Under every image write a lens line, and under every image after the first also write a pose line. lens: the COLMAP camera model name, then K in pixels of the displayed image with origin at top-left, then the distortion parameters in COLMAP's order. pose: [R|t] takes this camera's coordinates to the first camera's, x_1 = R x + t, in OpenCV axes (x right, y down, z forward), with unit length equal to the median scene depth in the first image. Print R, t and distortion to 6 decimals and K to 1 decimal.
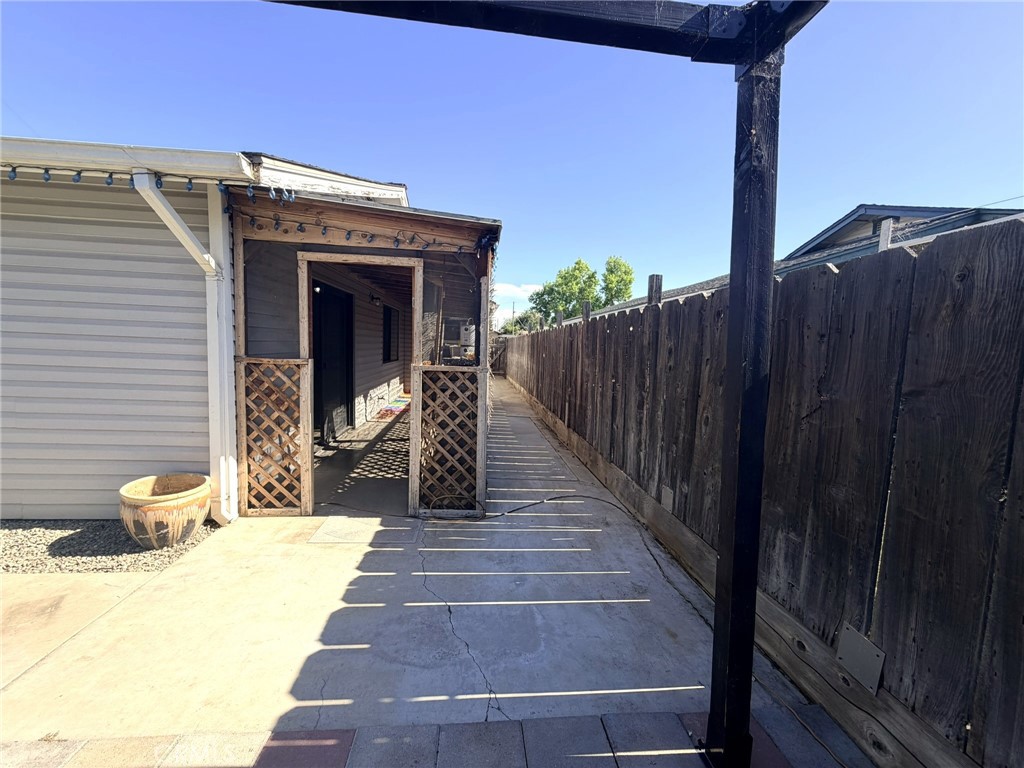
lens RADIAL K [[407.9, 0, 512.5], [0, 407.9, 384.3], [0, 0, 1]] dist [-0.001130, 0.000281]
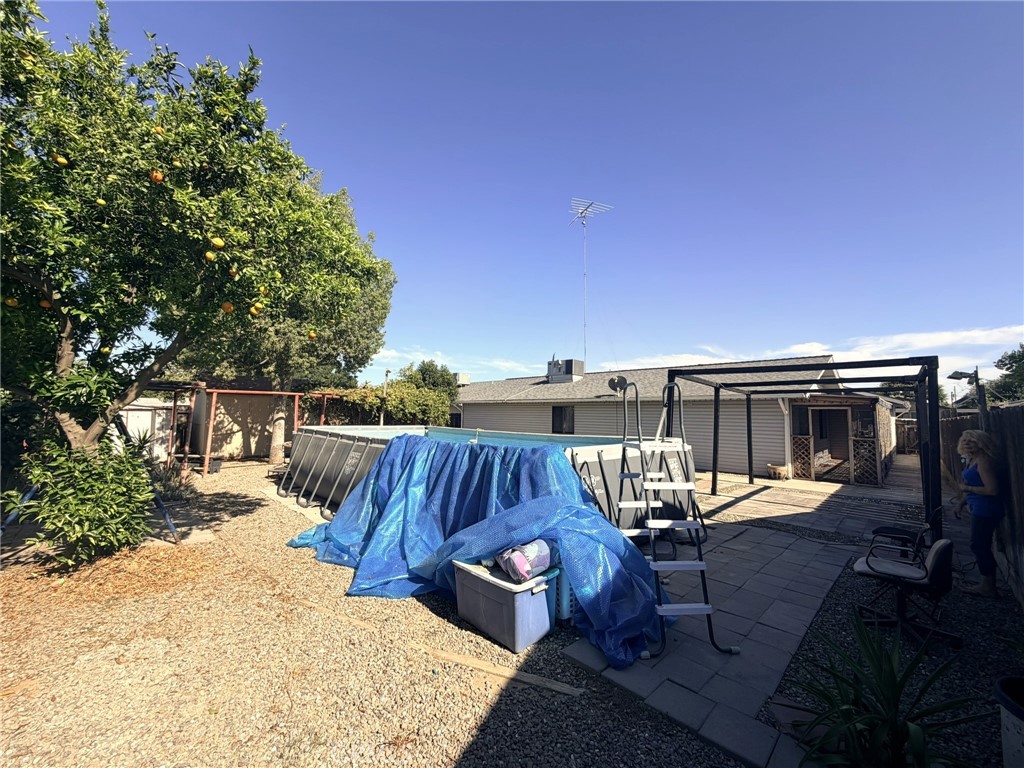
lens RADIAL K [[407.9, 0, 512.5], [0, 407.9, 384.3], [0, 0, 1]] dist [-0.001130, 0.000281]
pose [[0.641426, -0.090335, -0.761848, 0.579892], [-0.061100, 0.983874, -0.168104, 0.254873], [0.764748, 0.154375, 0.625563, -3.316759]]
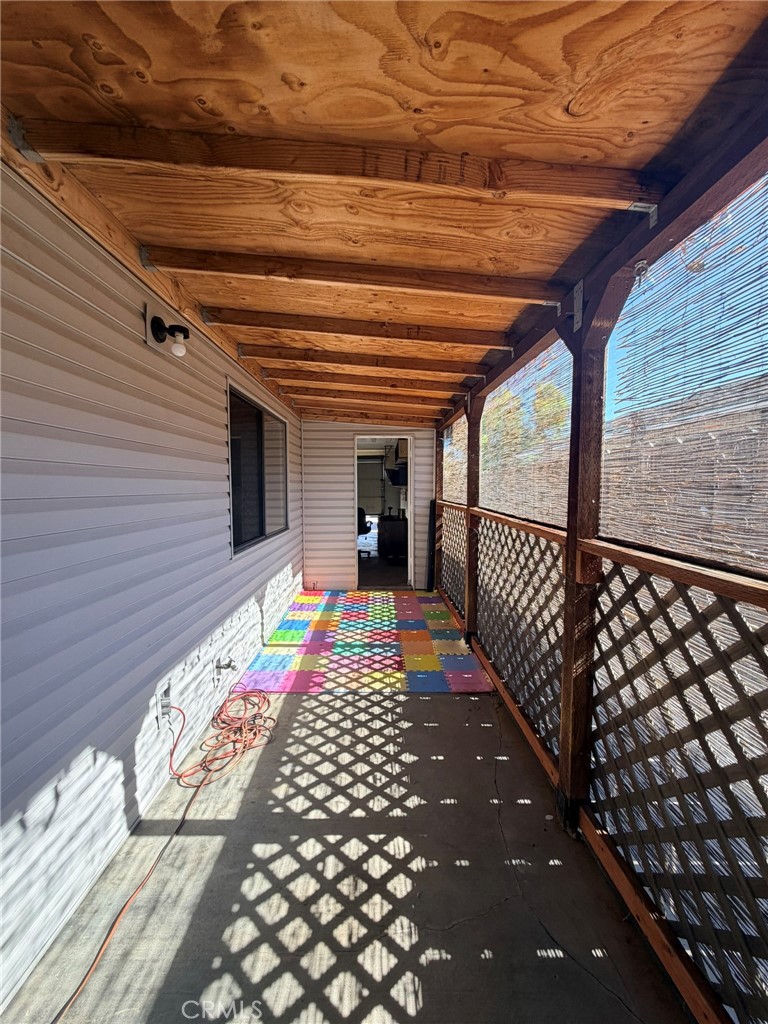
lens RADIAL K [[407.9, 0, 384.7], [0, 407.9, 507.2], [0, 0, 1]] dist [-0.001130, 0.000281]
pose [[0.996053, -0.039750, -0.079363, -0.402424], [0.035965, 0.998172, -0.048572, -0.175200], [0.081149, 0.045526, 0.995662, 1.661342]]
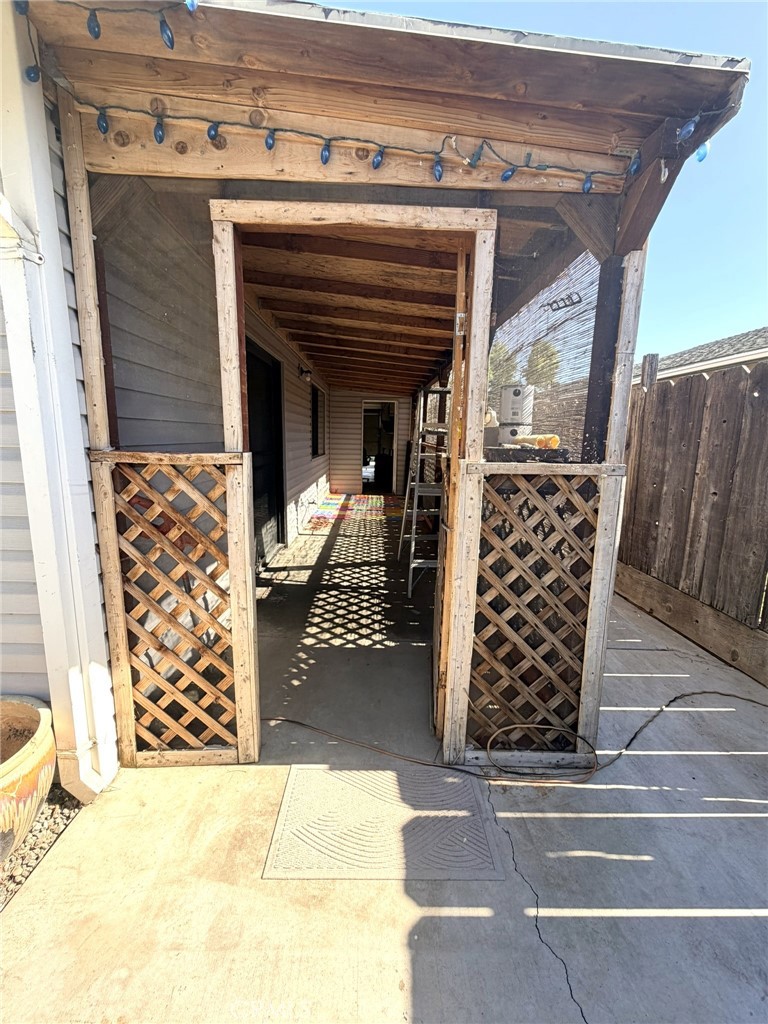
lens RADIAL K [[407.9, 0, 384.7], [0, 407.9, 507.2], [0, 0, 1]] dist [-0.001130, 0.000281]
pose [[0.997308, -0.006918, -0.072993, -0.300382], [0.012206, 0.997312, 0.072241, -0.031078], [0.072297, -0.072938, 0.994713, 0.537179]]
